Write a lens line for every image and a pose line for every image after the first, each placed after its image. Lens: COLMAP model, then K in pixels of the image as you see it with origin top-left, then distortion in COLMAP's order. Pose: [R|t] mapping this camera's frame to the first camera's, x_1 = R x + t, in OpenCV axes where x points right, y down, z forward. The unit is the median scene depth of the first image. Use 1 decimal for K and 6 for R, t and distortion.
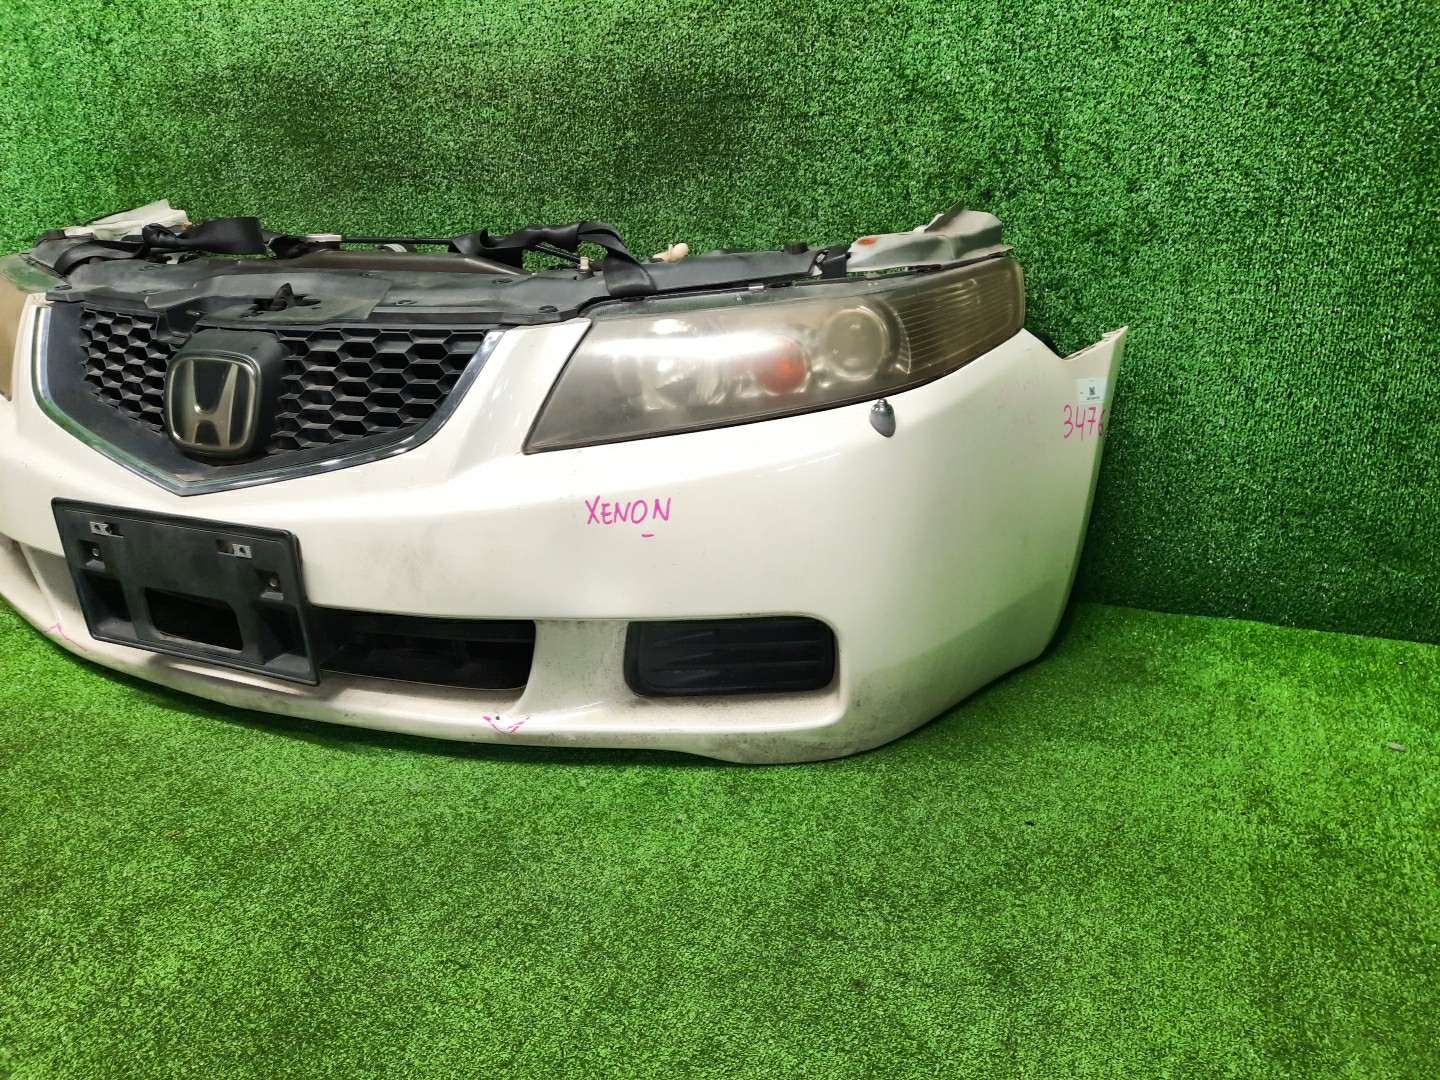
lens RADIAL K [[1036.8, 0, 720.0], [0, 1036.8, 540.0], [0, 0, 1]] dist [0.056814, -0.050159]
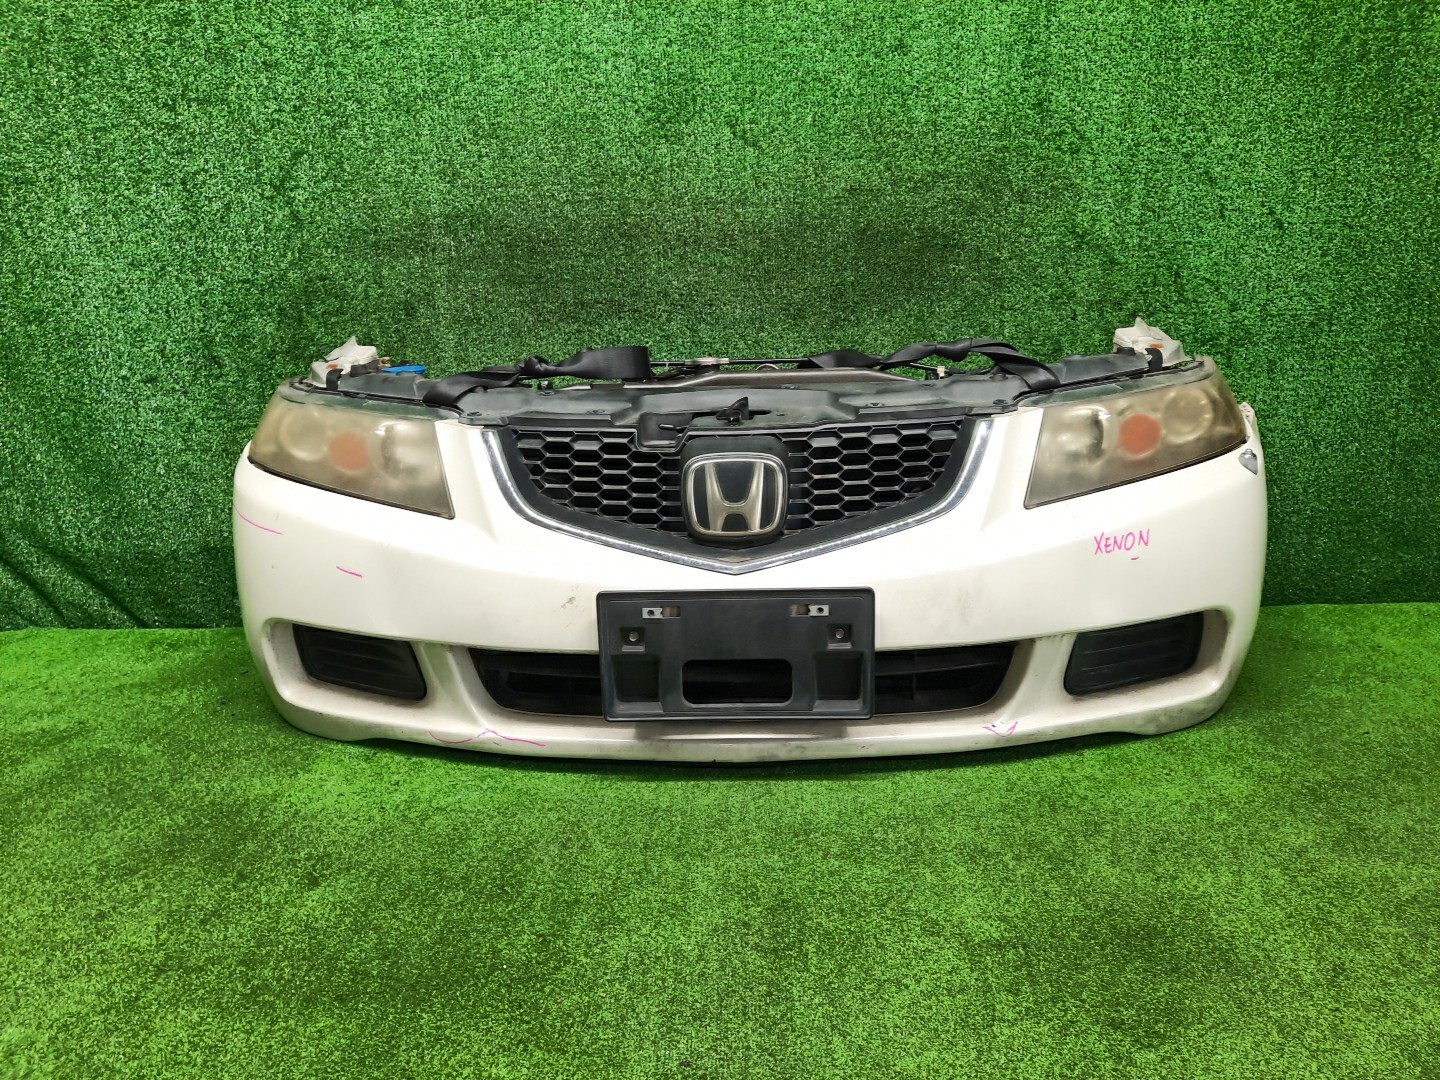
lens RADIAL K [[1043.1, 0, 720.0], [0, 1043.1, 540.0], [0, 0, 1]] dist [0.066979, -0.073063]
pose [[0.932649, -0.090108, 0.349352, -0.816063], [0.130630, 0.986948, -0.094176, 0.023723], [-0.336306, 0.133469, 0.932247, -0.077053]]
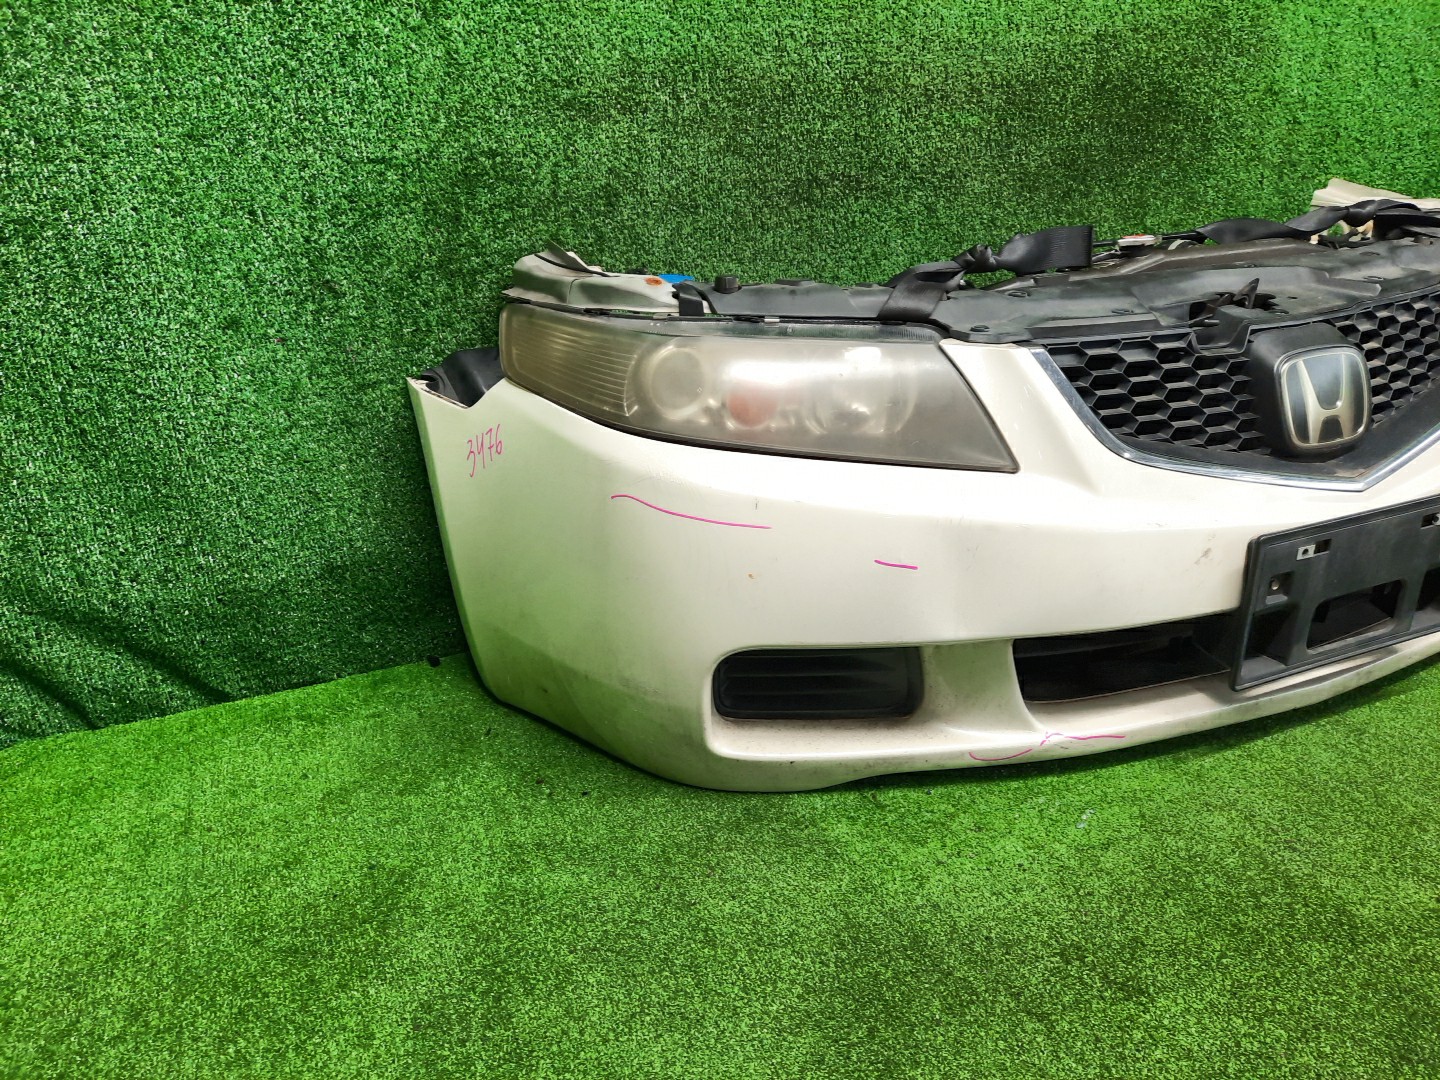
lens RADIAL K [[1043.1, 0, 720.0], [0, 1043.1, 540.0], [0, 0, 1]] dist [0.066979, -0.073063]
pose [[0.691372, -0.260397, 0.673942, -1.413357], [0.276760, 0.957093, 0.085883, -0.219797], [-0.667390, 0.127143, 0.733775, 0.591991]]
